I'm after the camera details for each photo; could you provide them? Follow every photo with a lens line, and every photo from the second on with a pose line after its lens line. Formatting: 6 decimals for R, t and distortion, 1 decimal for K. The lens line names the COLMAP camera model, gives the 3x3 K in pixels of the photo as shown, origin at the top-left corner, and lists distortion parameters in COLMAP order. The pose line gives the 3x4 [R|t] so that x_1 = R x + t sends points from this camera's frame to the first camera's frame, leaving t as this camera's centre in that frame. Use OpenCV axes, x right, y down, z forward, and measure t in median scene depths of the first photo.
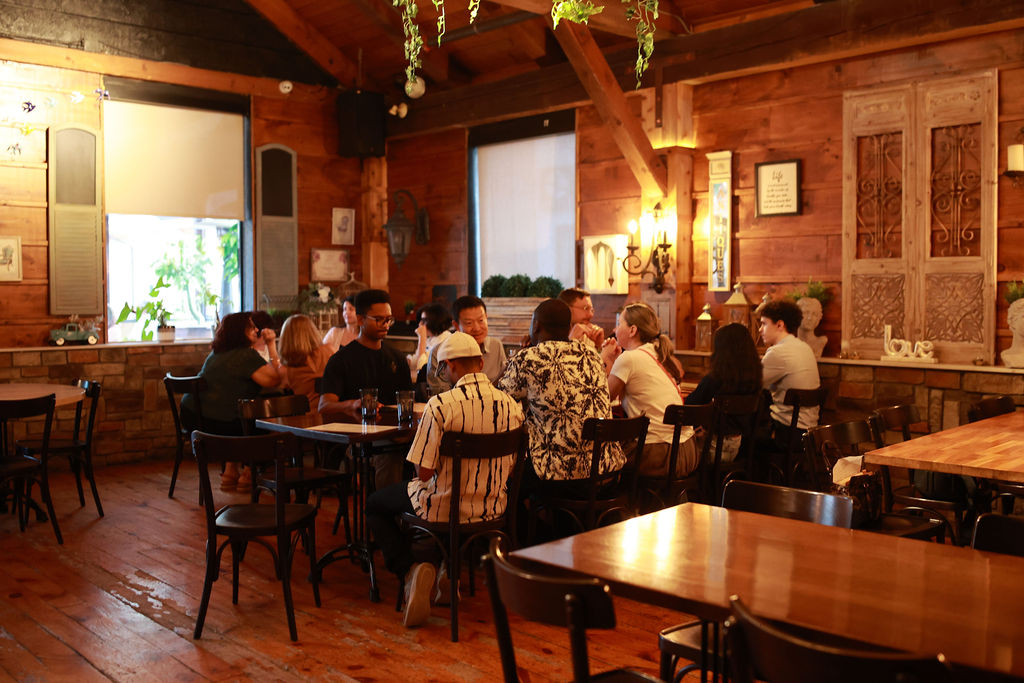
lens RADIAL K [[1042.1, 0, 495.7], [0, 1042.1, 337.2], [0, 0, 1]] dist [-0.028465, -0.009201]
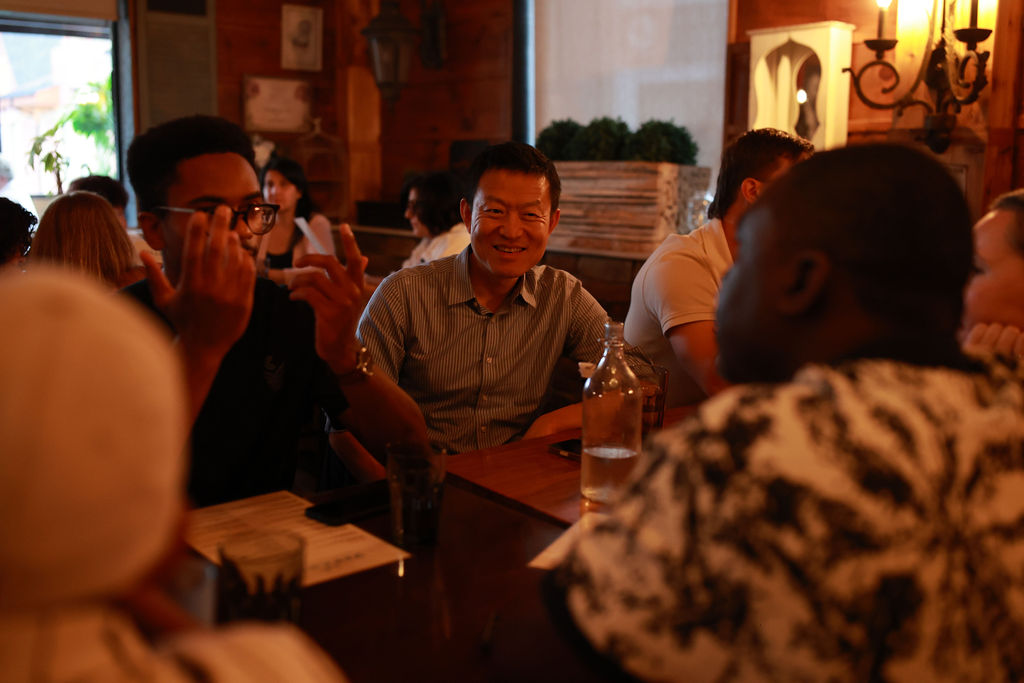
lens RADIAL K [[1032.3, 0, 512.0], [0, 1032.3, 341.5], [0, 0, 1]] dist [-0.034552, -0.012909]
pose [[0.998929, 0.020212, -0.041614, -0.001629], [-0.014978, 0.992361, 0.122458, -0.013990], [0.043771, -0.121703, 0.991601, 0.582830]]
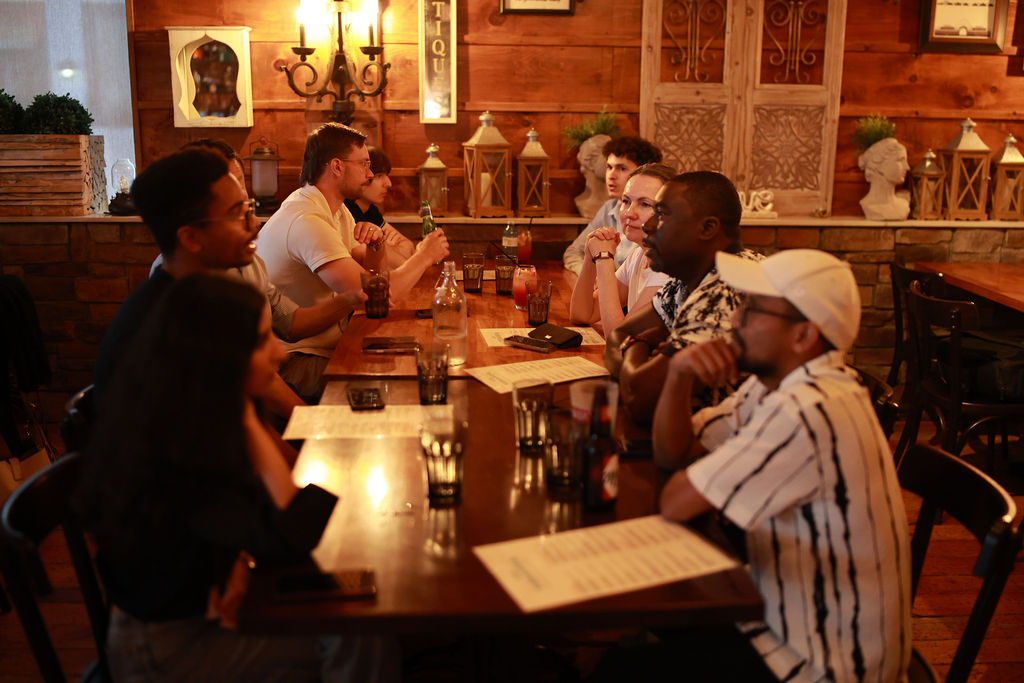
lens RADIAL K [[1032.3, 0, 512.0], [0, 1032.3, 341.5], [0, 0, 1]] dist [-0.034552, -0.012909]
pose [[0.636080, -0.170718, 0.752501, -0.281307], [0.023706, 0.979081, 0.202084, -0.040435], [-0.771259, -0.110703, 0.626821, 0.540139]]
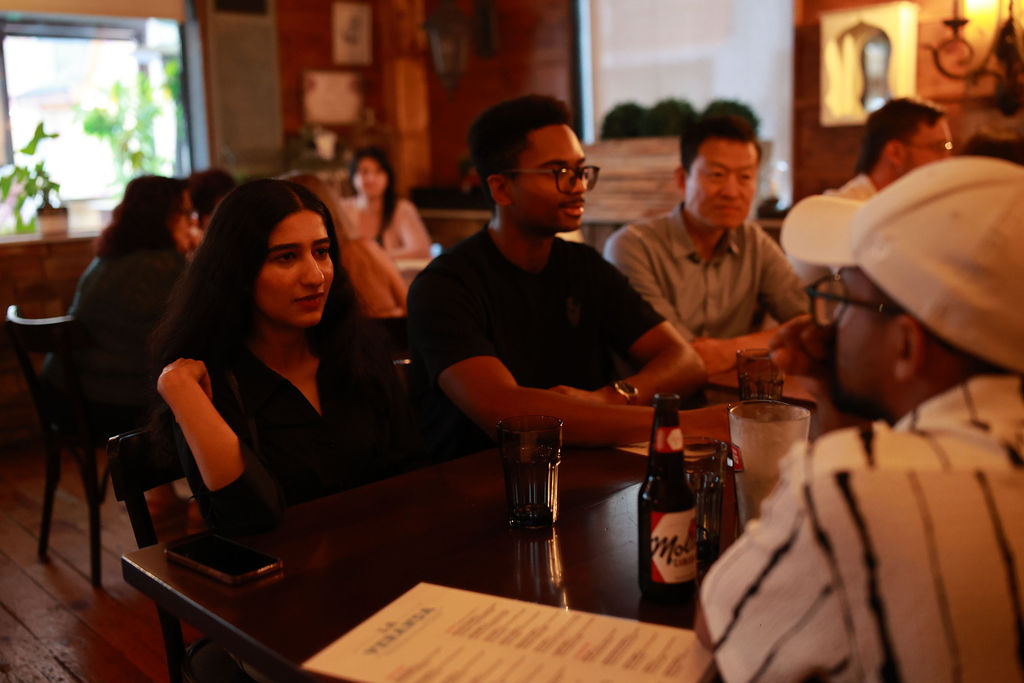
lens RADIAL K [[1042.1, 0, 495.7], [0, 1042.1, 337.2], [0, 0, 1]] dist [-0.028465, -0.009201]
pose [[0.999623, -0.027368, 0.002168, -0.095678], [0.026867, 0.991431, 0.127840, -0.007226], [-0.005648, -0.127734, 0.991792, 0.522056]]
